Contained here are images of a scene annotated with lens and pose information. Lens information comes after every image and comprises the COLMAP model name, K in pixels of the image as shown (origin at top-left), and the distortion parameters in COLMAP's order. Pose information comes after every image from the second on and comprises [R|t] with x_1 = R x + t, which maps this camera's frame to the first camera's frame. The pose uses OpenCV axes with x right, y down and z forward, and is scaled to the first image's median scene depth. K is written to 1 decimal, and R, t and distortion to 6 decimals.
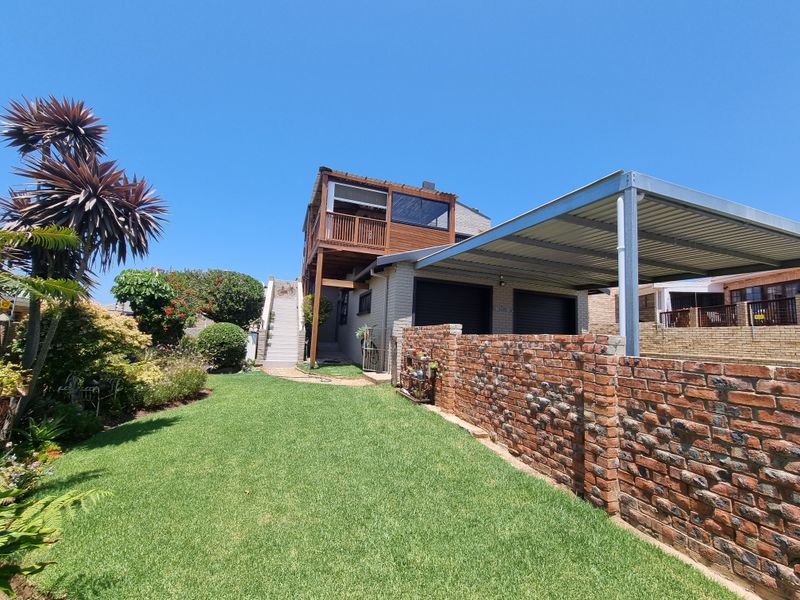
lens RADIAL K [[322.8, 0, 400.0], [0, 322.8, 300.0], [0, 0, 1]] dist [0.000217, -0.000237]
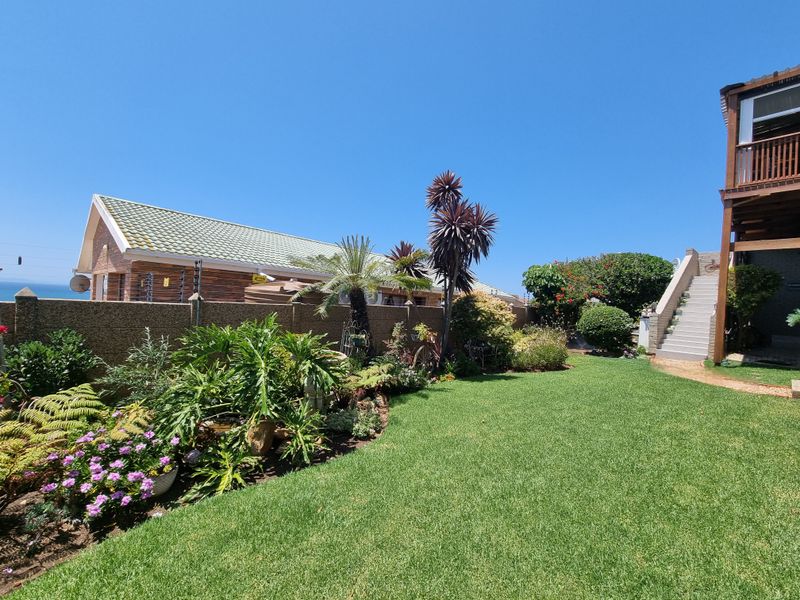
lens RADIAL K [[322.8, 0, 400.0], [0, 322.8, 300.0], [0, 0, 1]] dist [0.000217, -0.000237]
pose [[0.368109, -0.033131, -0.929192, 0.149715], [0.068632, 0.997607, -0.008382, 0.014951], [0.927246, -0.060687, 0.369502, 0.042456]]
